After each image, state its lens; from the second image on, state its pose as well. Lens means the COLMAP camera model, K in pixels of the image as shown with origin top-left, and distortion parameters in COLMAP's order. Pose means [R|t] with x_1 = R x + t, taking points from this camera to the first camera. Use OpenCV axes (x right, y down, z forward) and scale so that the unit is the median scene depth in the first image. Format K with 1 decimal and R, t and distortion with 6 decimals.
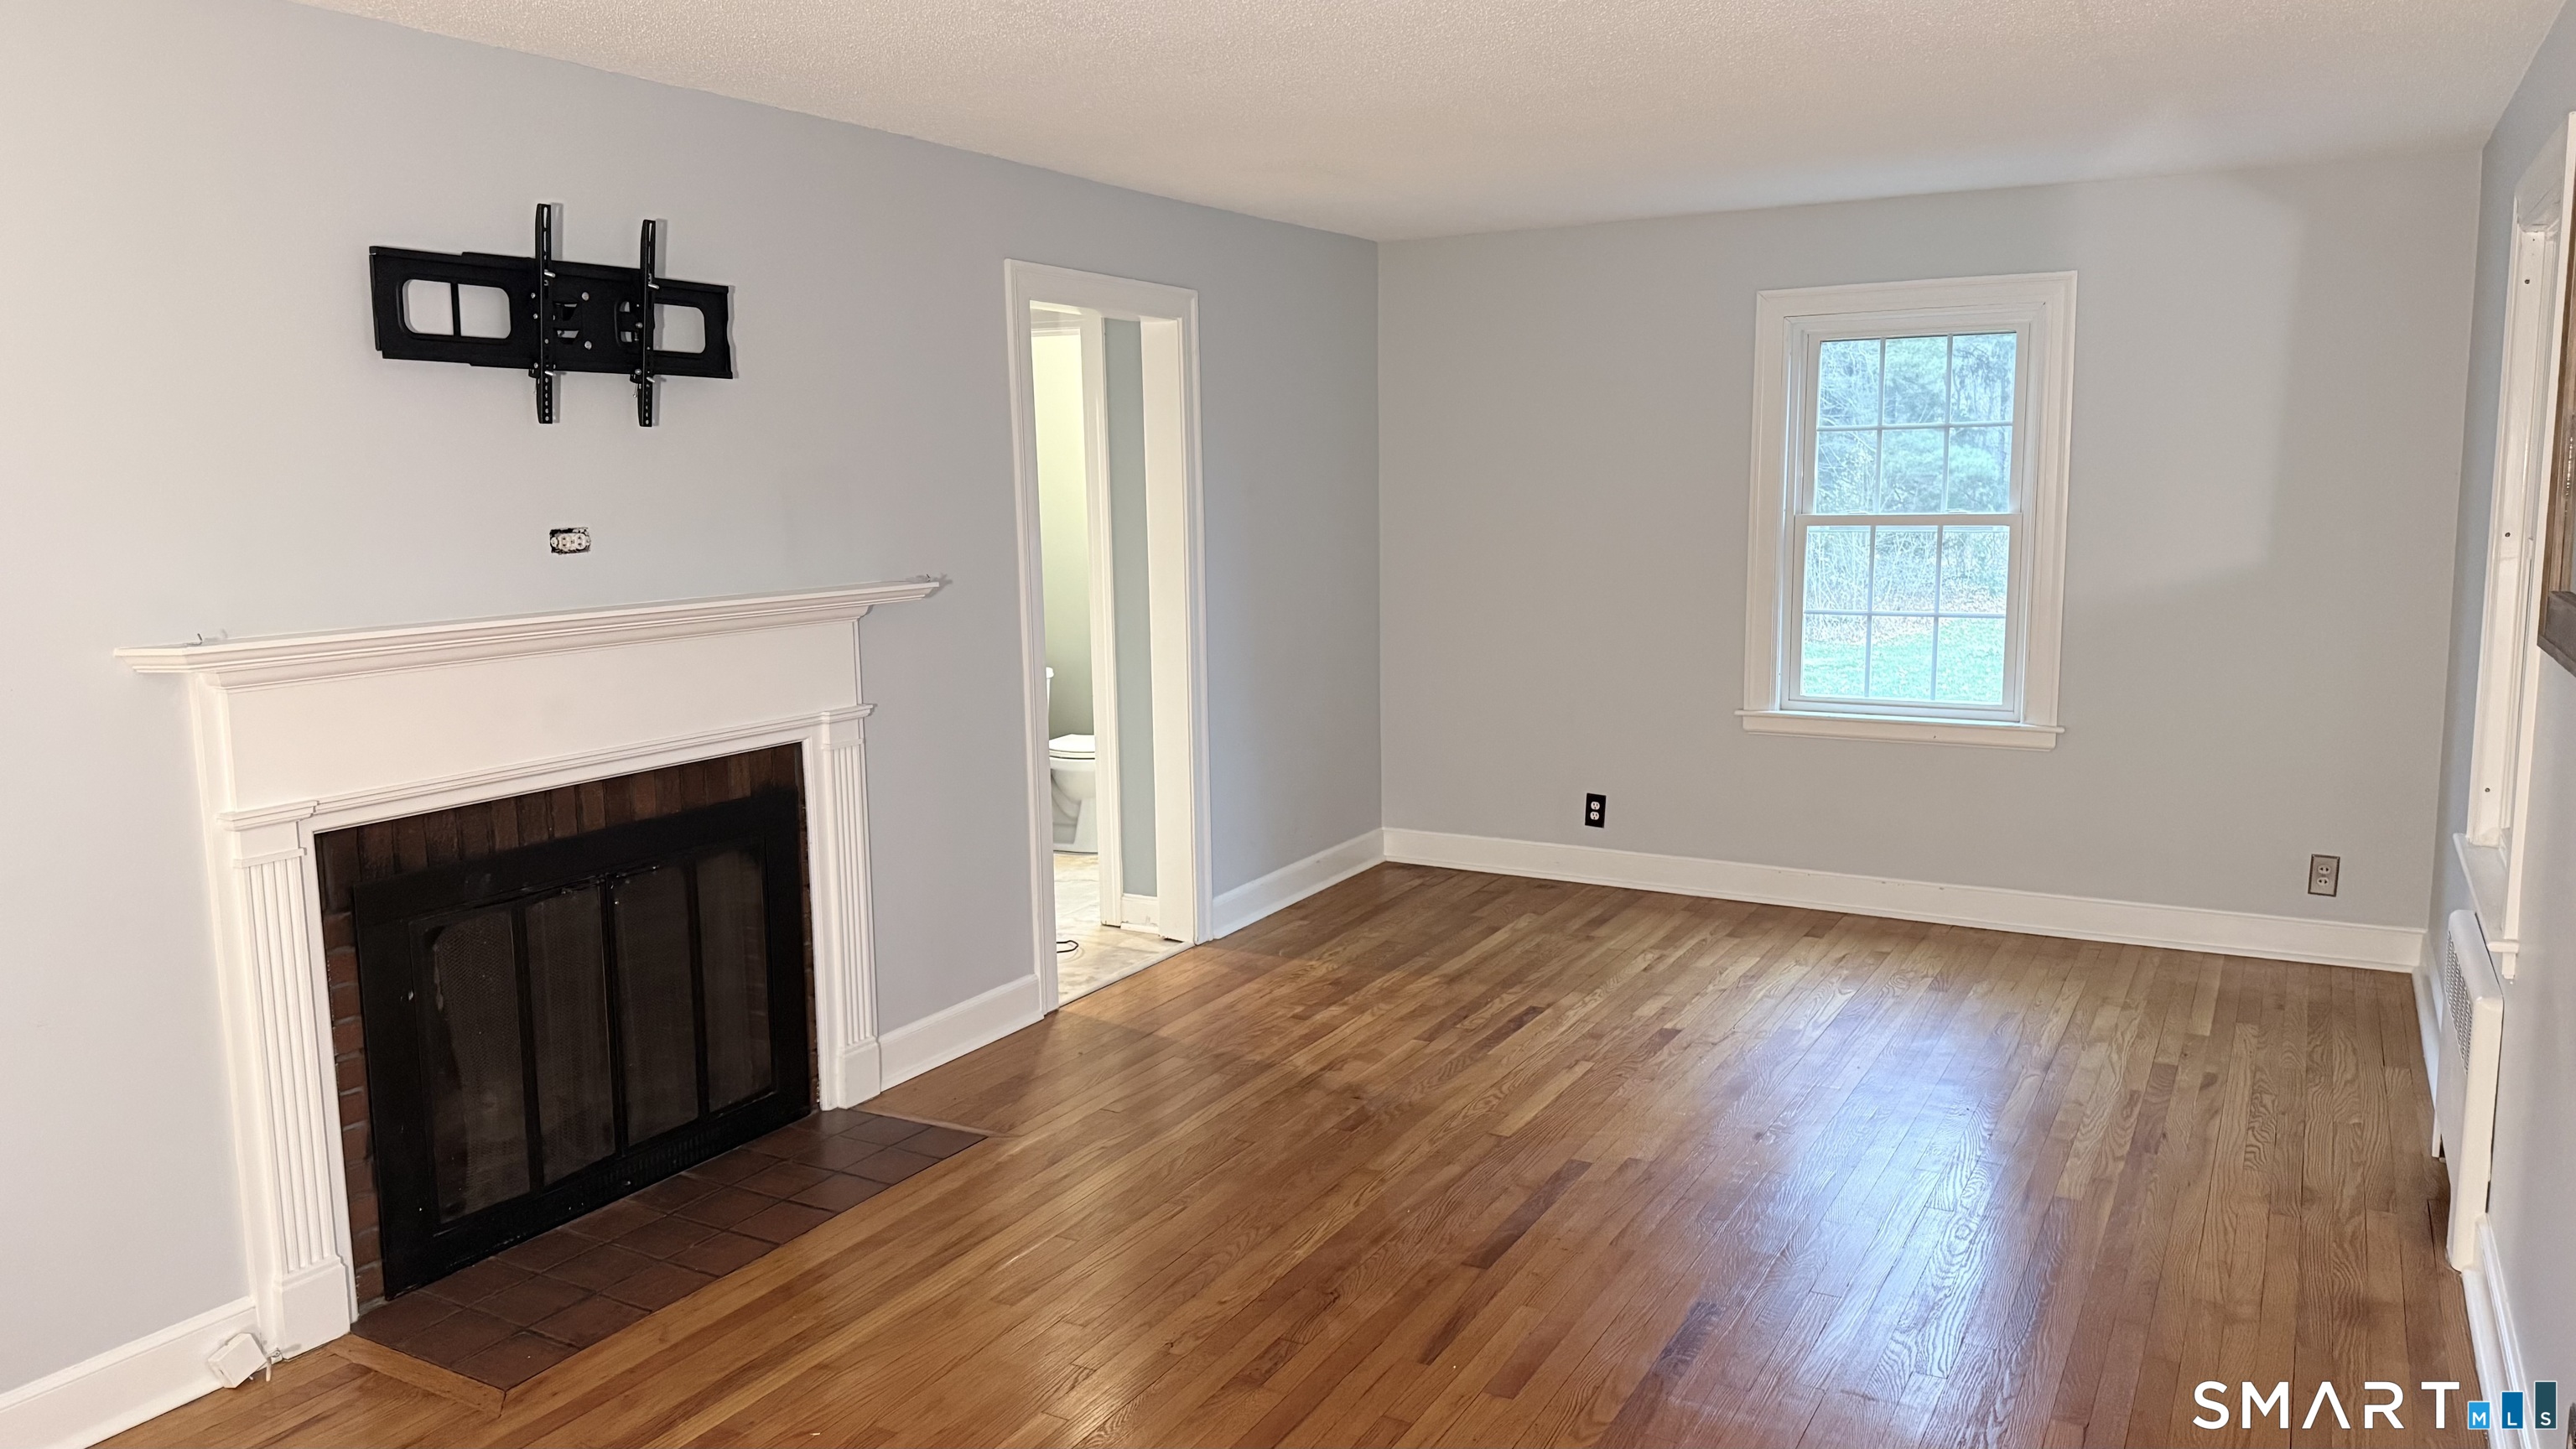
lens RADIAL K [[1808.5, 0, 1294.7], [0, 1808.5, 725.3], [0, 0, 1]] dist [0.159620, -0.217284]
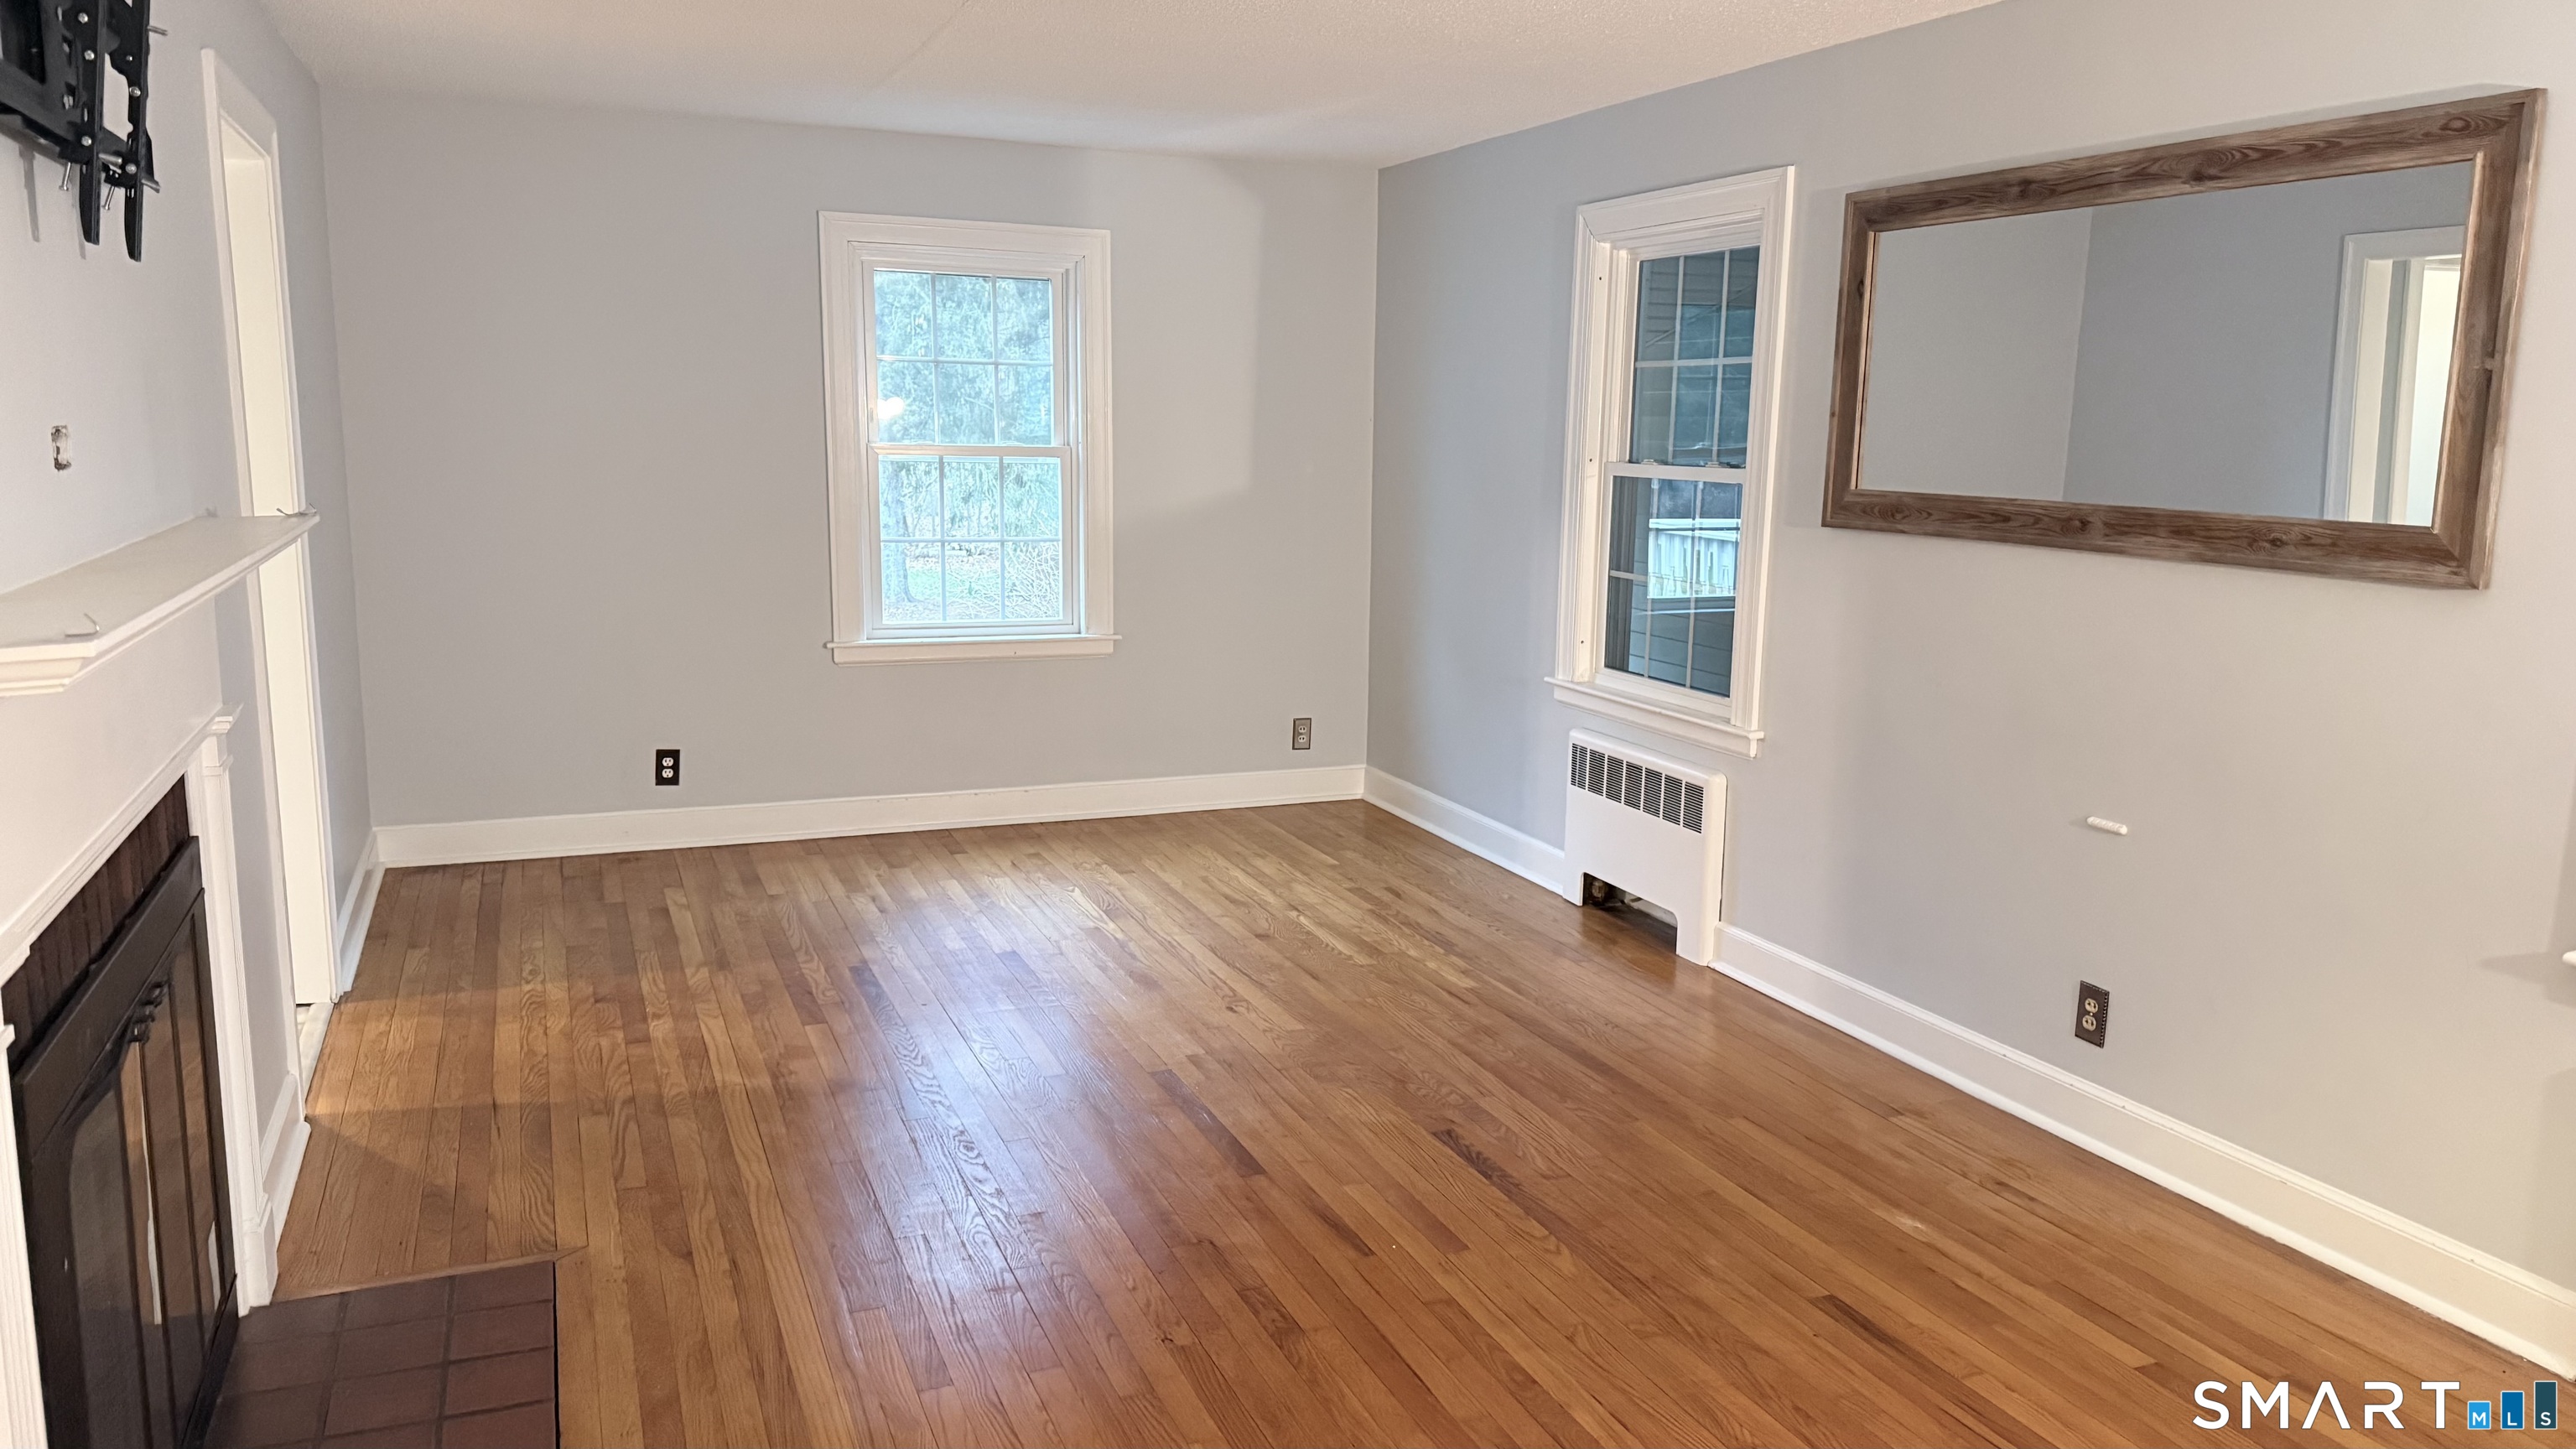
lens RADIAL K [[1808.5, 0, 1294.7], [0, 1808.5, 725.3], [0, 0, 1]] dist [0.159620, -0.217284]
pose [[0.616819, -0.109118, 0.779505, -0.432209], [0.085760, 0.993765, 0.071250, -0.015040], [-0.782419, 0.022902, 0.622331, 0.231694]]
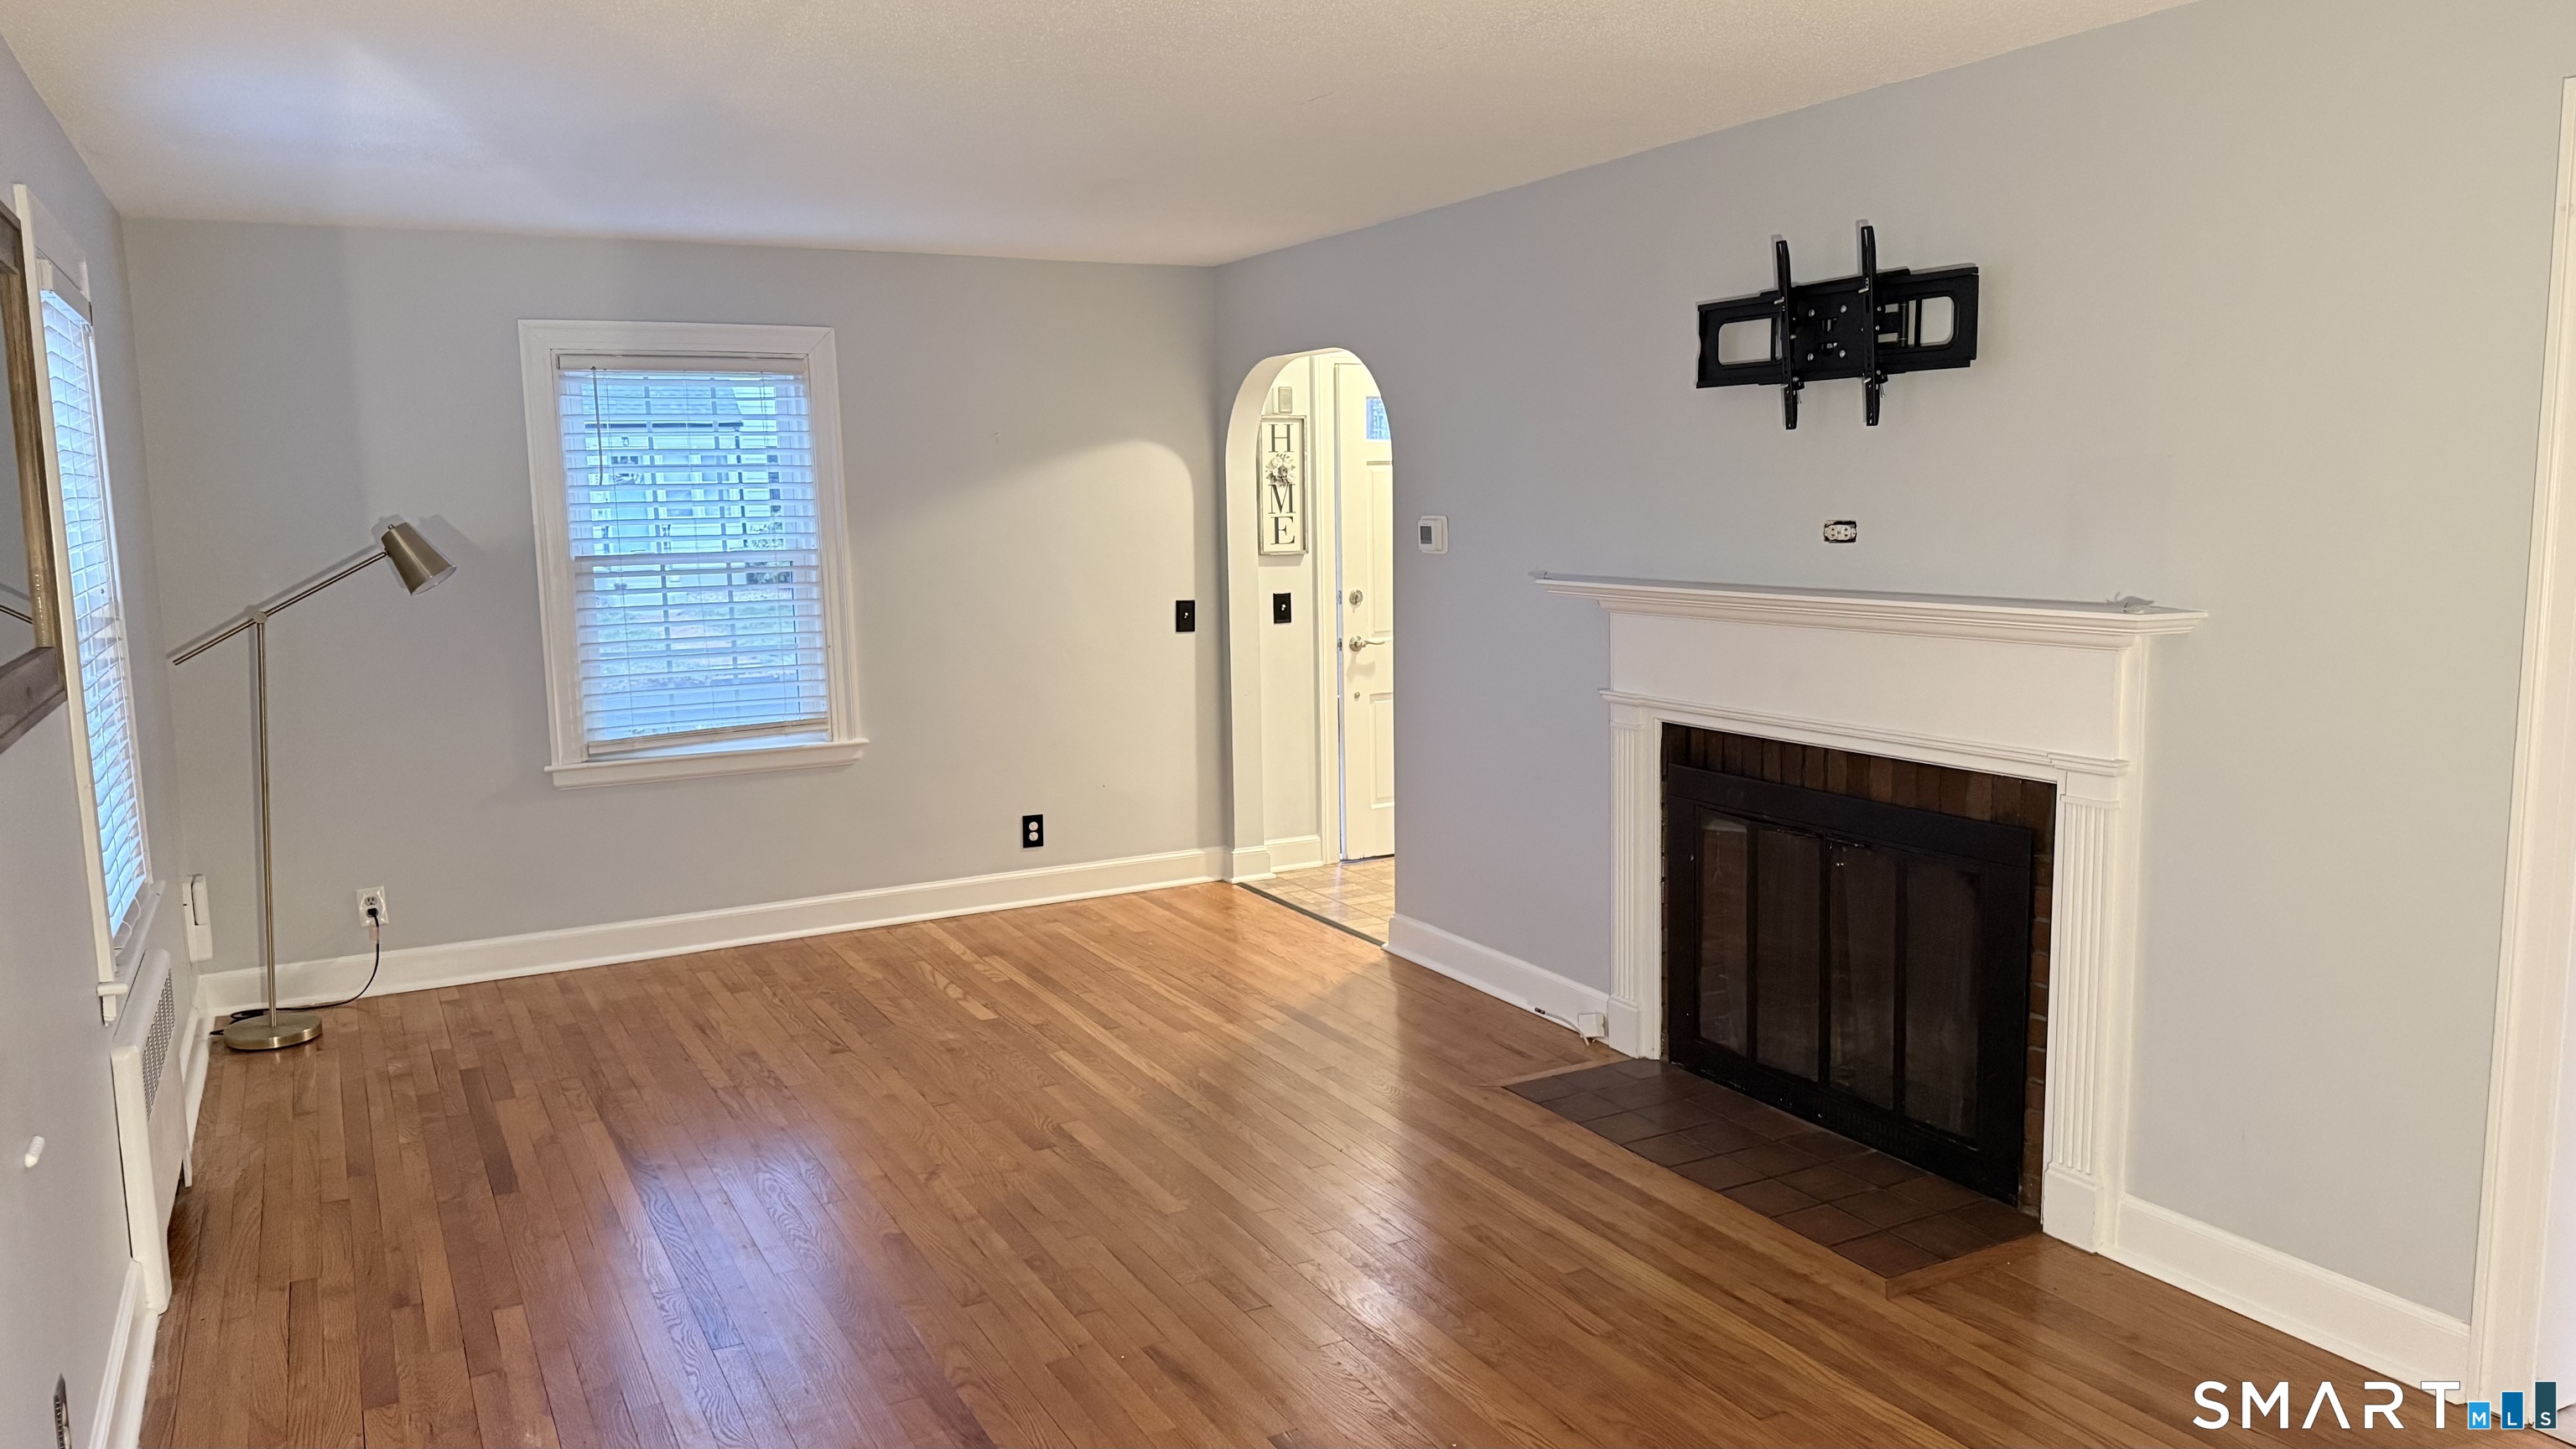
lens RADIAL K [[1808.5, 0, 1294.7], [0, 1808.5, 725.3], [0, 0, 1]] dist [0.159620, -0.217284]
pose [[-0.537165, 0.137816, -0.832142, 0.502142], [-0.093781, 0.970686, 0.221298, -0.139372], [0.838247, 0.196913, -0.508495, 0.912116]]
